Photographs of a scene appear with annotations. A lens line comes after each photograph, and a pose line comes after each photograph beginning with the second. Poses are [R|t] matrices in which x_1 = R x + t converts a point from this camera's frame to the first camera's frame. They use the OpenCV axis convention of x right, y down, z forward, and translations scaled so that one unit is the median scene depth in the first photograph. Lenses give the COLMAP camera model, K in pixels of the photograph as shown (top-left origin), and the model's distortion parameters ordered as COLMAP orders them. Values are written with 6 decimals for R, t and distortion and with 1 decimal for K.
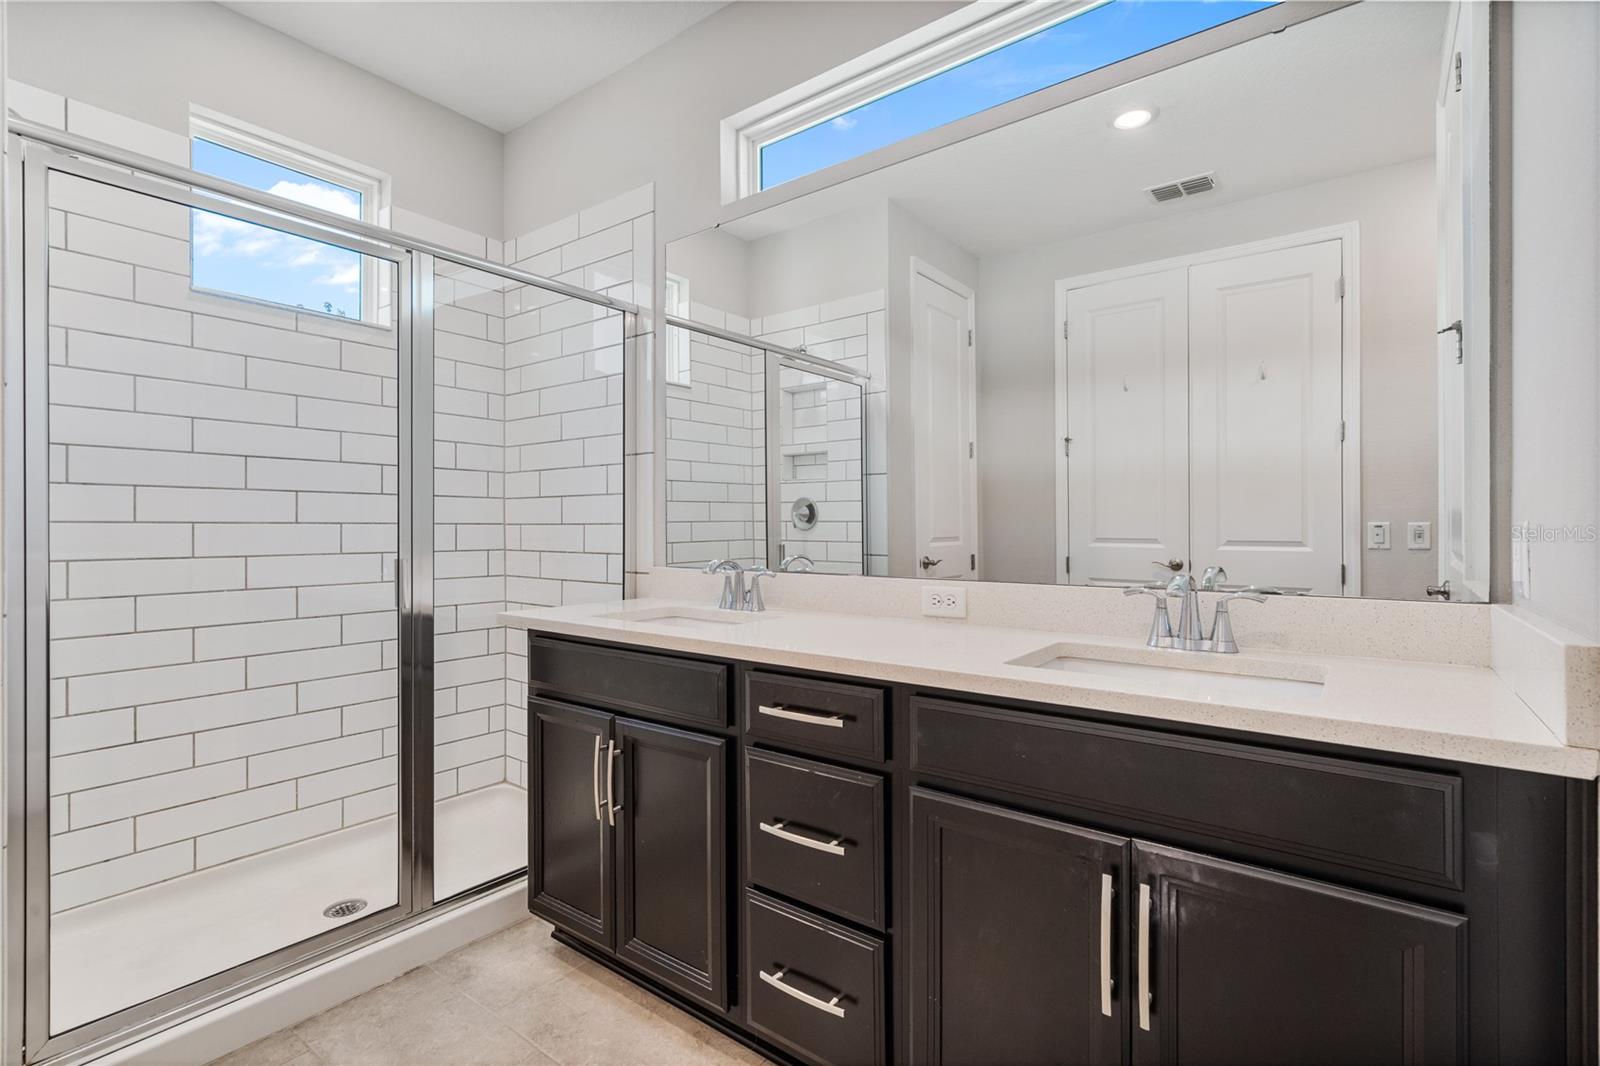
lens RADIAL K [[726.4, 0, 809.9], [0, 726.4, 538.4], [0, 0, 1]] dist [-0.001893, 0.001982]
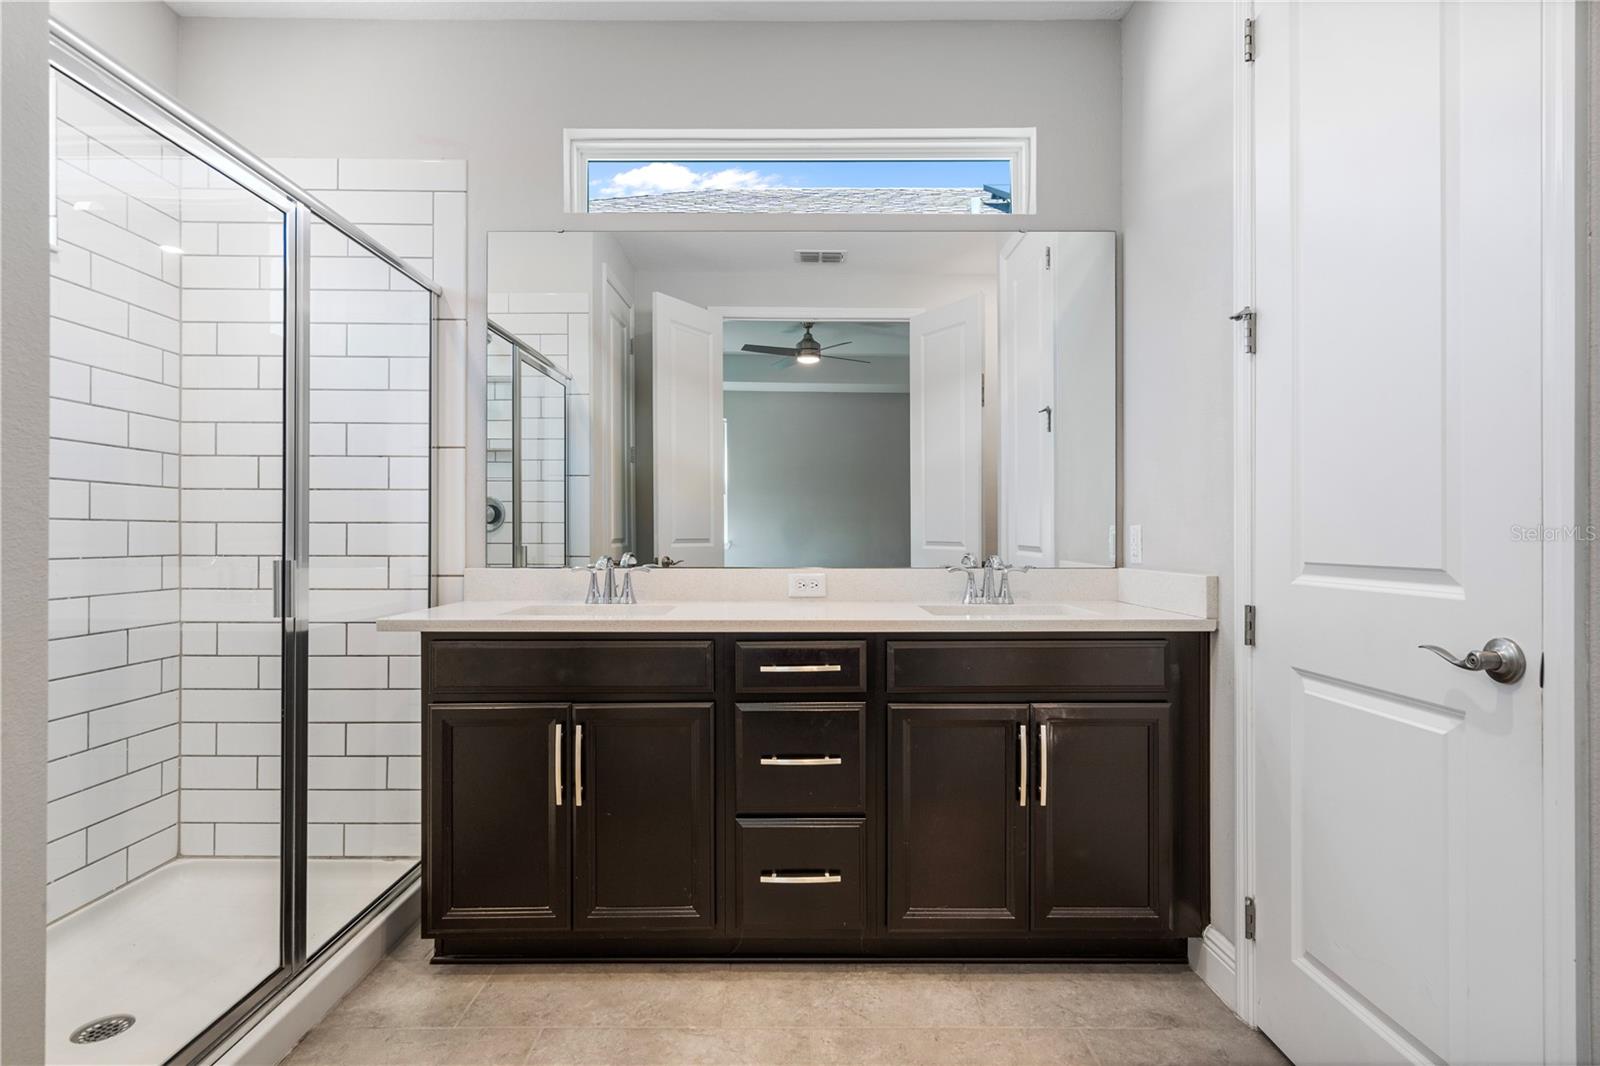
lens RADIAL K [[808.0, 0, 793.2], [0, 808.0, 544.6], [0, 0, 1]] dist [0.001825, 0.000422]
pose [[0.795476, -0.004545, 0.605968, -0.625450], [0.005750, 0.999983, -0.000047, 0.012941], [-0.605958, 0.003522, 0.795489, -0.111068]]
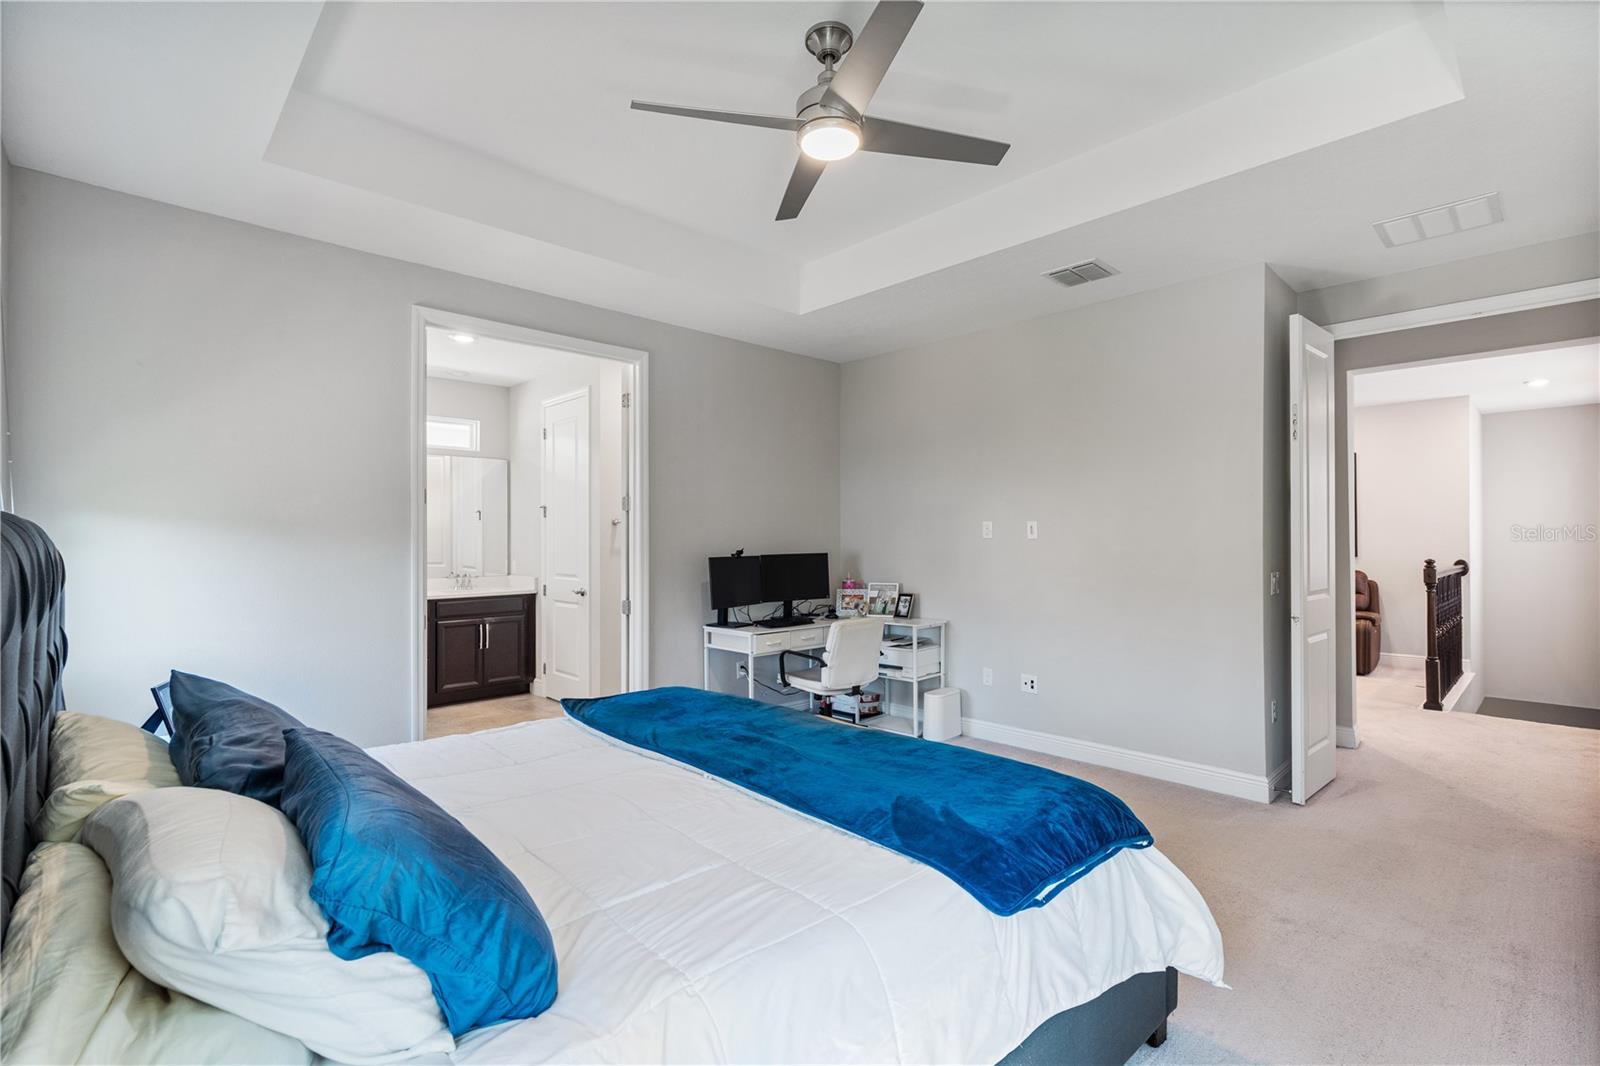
lens RADIAL K [[726.4, 0, 792.4], [0, 726.4, 534.3], [0, 0, 1]] dist [-0.001893, 0.001982]
pose [[0.154685, 0.005829, 0.987947, -2.552084], [0.010048, 0.999922, -0.007473, -0.097279], [-0.987913, 0.011083, 0.154614, -1.220533]]
